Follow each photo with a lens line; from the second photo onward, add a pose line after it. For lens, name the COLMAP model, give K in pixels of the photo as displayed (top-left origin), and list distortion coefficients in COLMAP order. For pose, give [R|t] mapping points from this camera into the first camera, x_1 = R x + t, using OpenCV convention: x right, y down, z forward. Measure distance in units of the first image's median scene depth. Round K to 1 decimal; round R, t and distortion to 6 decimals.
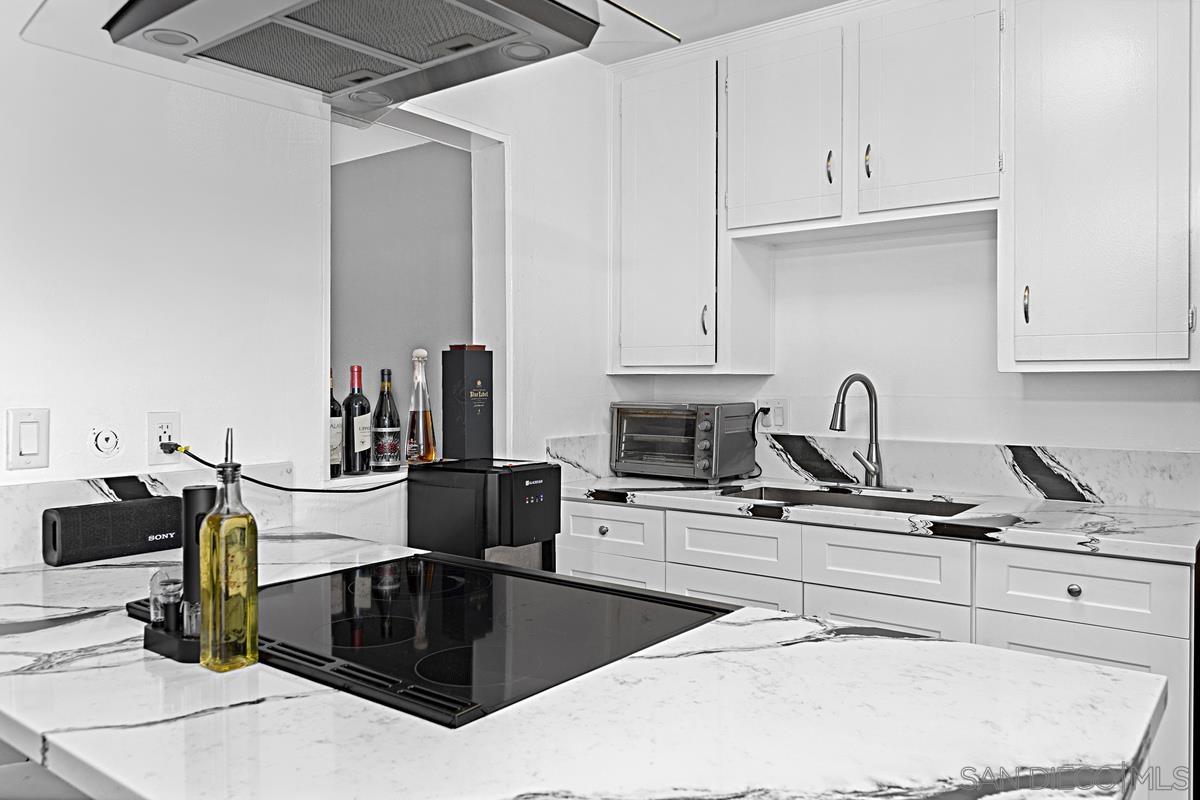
lens RADIAL K [[903.8, 0, 558.4], [0, 903.8, 392.5], [0, 0, 1]] dist [0.005823, -0.009350]
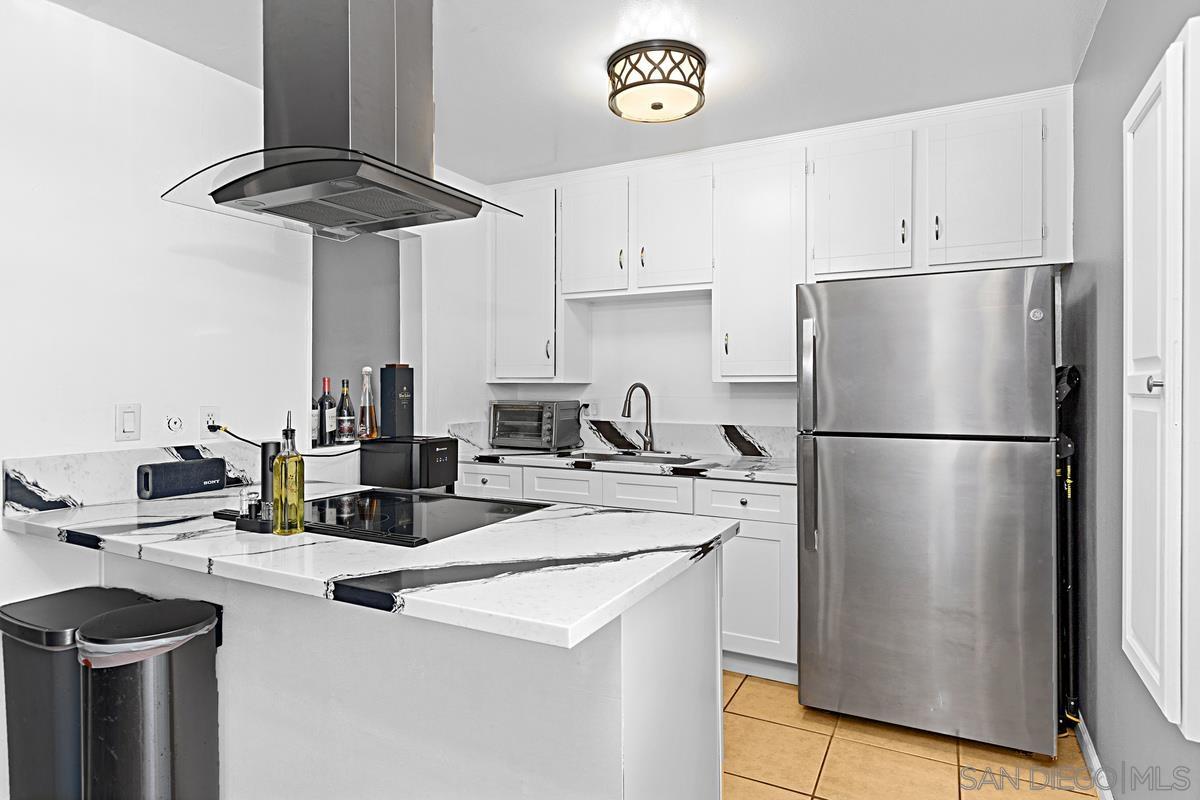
lens RADIAL K [[694.4, 0, 581.7], [0, 694.4, 383.4], [0, 0, 1]] dist [0.004247, -0.001639]
pose [[0.982524, 0.001627, 0.186130, -0.010797], [0.001853, 0.999827, -0.018521, 0.003890], [-0.186128, 0.018542, 0.982350, -0.263579]]
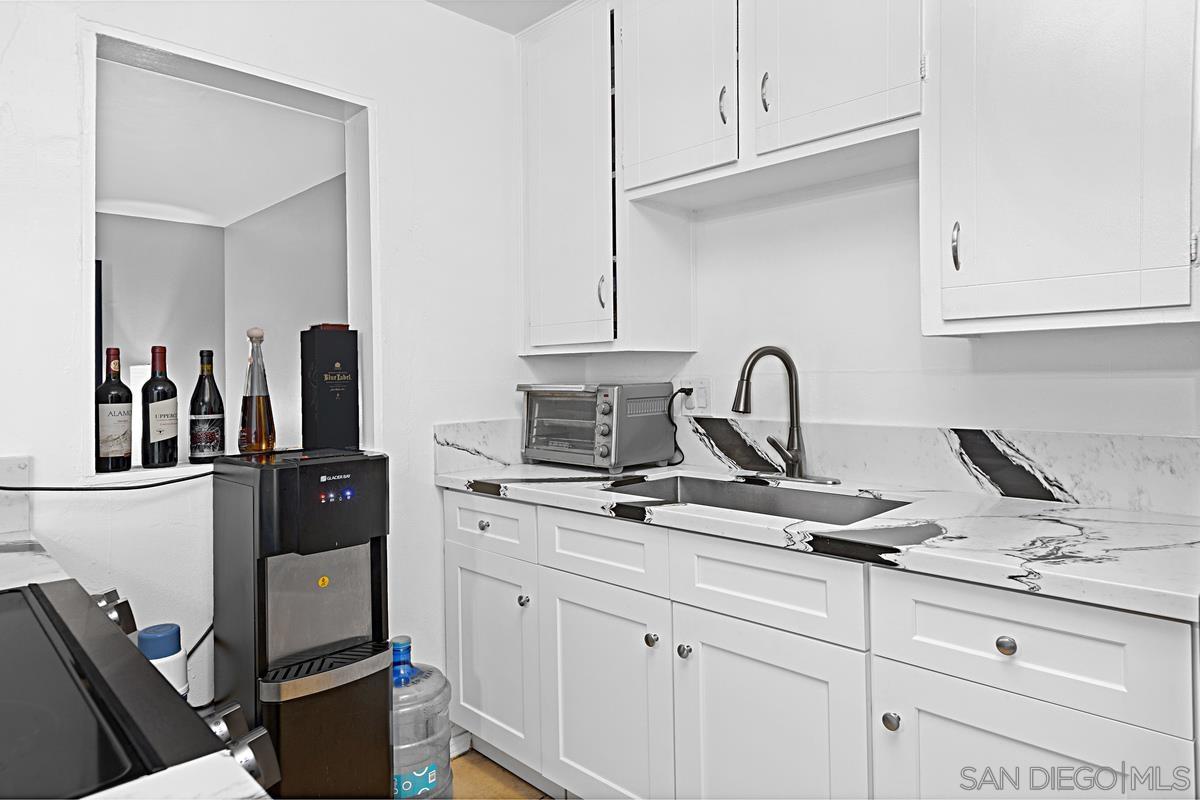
lens RADIAL K [[706.4, 0, 561.1], [0, 706.4, 366.3], [0, 0, 1]] dist [-0.002341, -0.002792]
pose [[0.988249, -0.020217, -0.151511, 0.264858], [0.016349, 0.999509, -0.026732, 0.014719], [0.151977, 0.023941, 0.988094, 0.343968]]
